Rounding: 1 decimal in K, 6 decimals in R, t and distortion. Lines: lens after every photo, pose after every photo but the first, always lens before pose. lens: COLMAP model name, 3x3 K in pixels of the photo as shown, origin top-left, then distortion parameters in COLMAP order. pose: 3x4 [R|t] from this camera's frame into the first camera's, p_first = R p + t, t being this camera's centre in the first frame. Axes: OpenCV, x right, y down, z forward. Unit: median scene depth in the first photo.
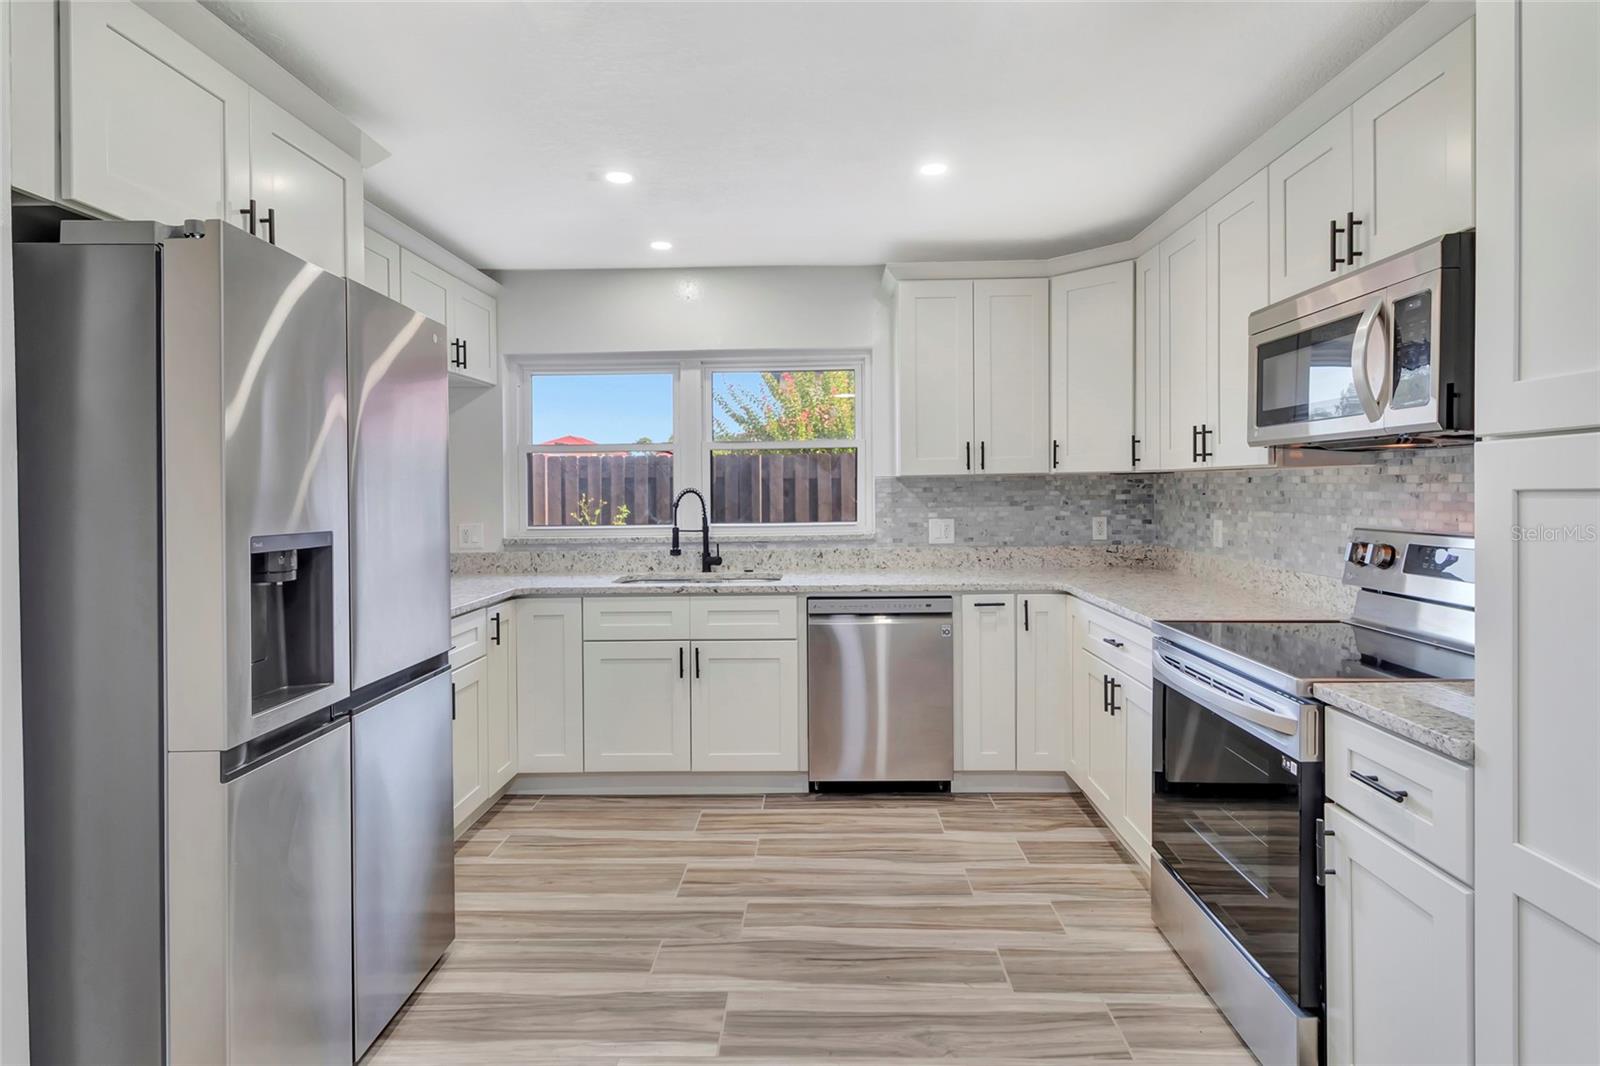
lens RADIAL K [[805.7, 0, 804.4], [0, 805.7, 489.9], [0, 0, 1]] dist [-0.003013, 0.000085]
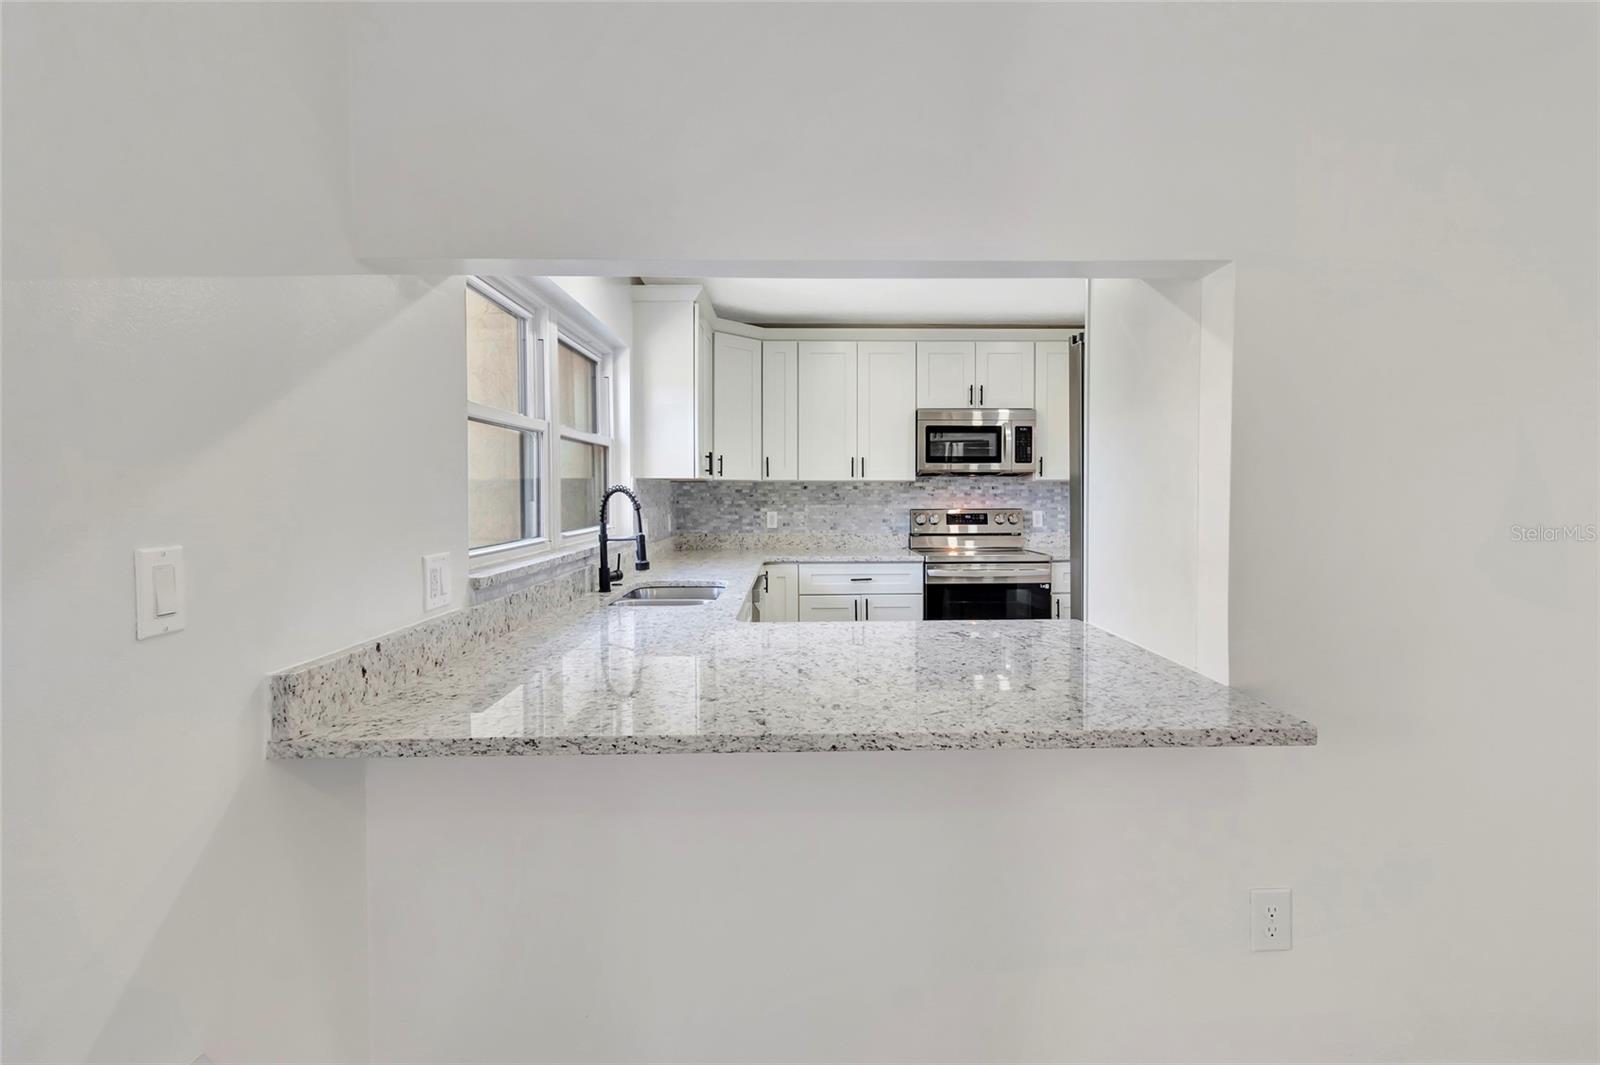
lens RADIAL K [[771.6, 0, 804.1], [0, 771.6, 480.7], [0, 0, 1]] dist [0.004836, -0.000157]
pose [[-0.053252, 0.027534, 0.998201, -1.052455], [0.005523, 0.999613, -0.027278, 0.017236], [-0.998566, 0.004061, -0.053383, 0.999470]]
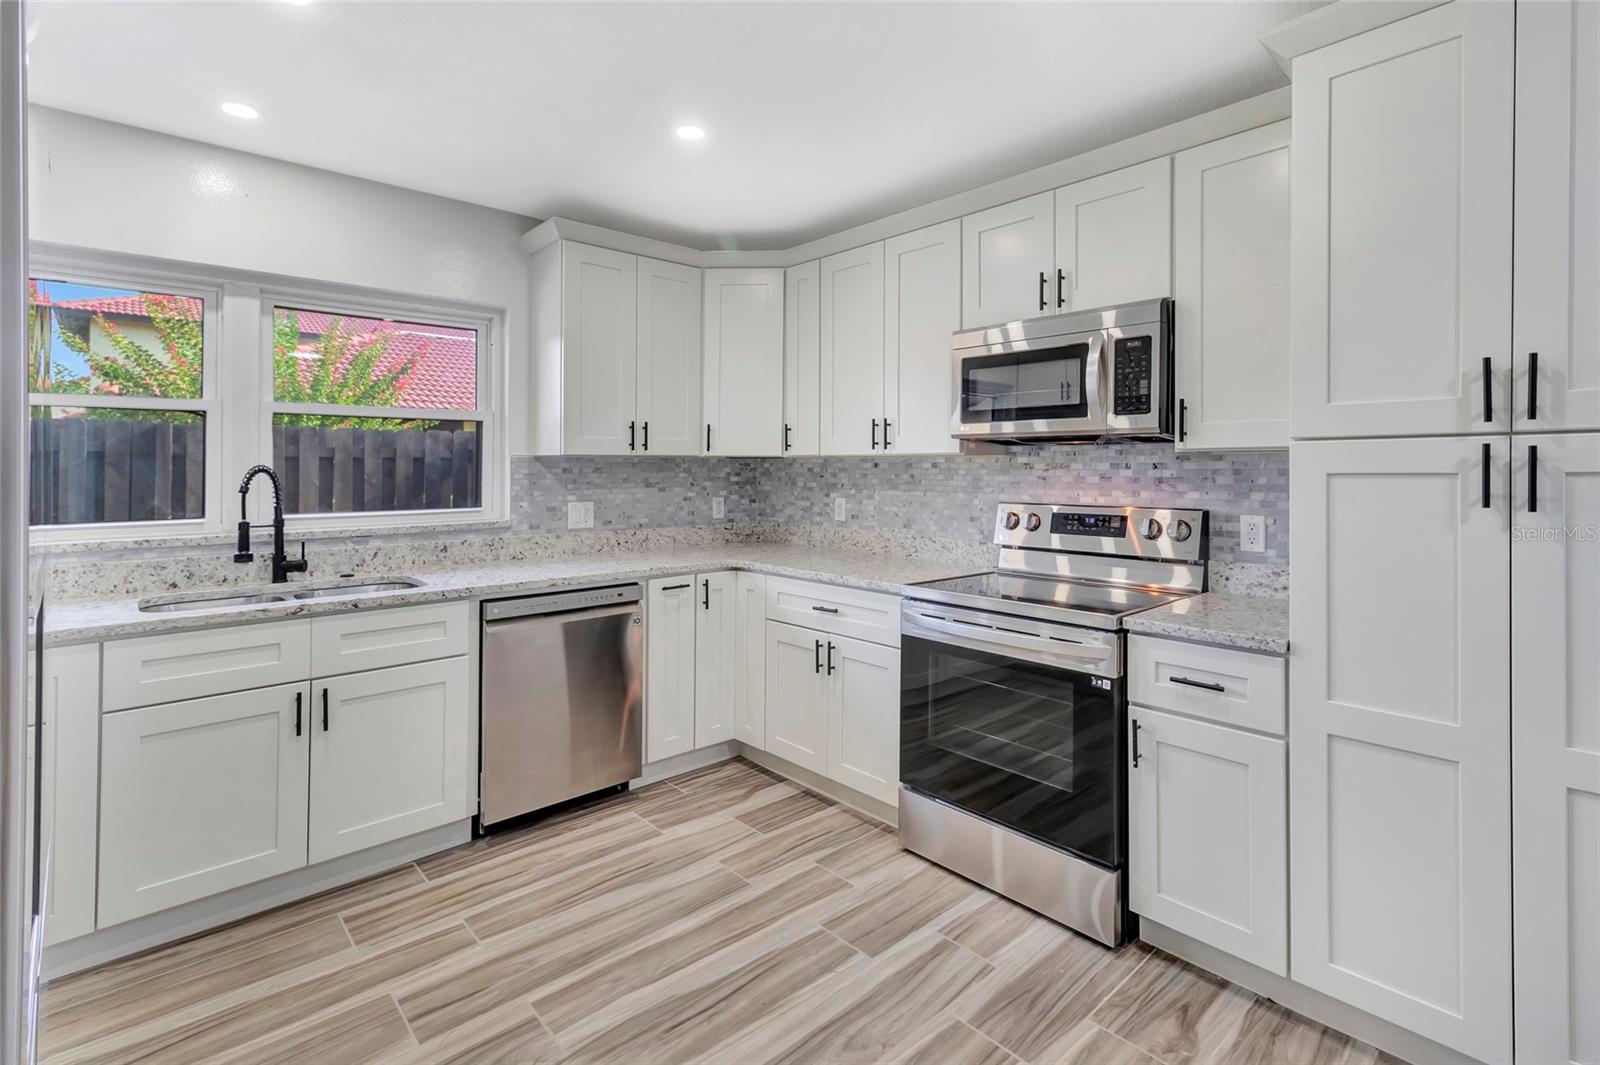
lens RADIAL K [[750.2, 0, 804.5], [0, 750.2, 465.0], [0, 0, 1]] dist [0.001788, 0.000052]
pose [[0.718753, 0.014803, 0.695108, -0.298432], [-0.007405, 0.999880, -0.013636, 0.003445], [-0.695226, 0.004653, 0.718776, 0.227107]]
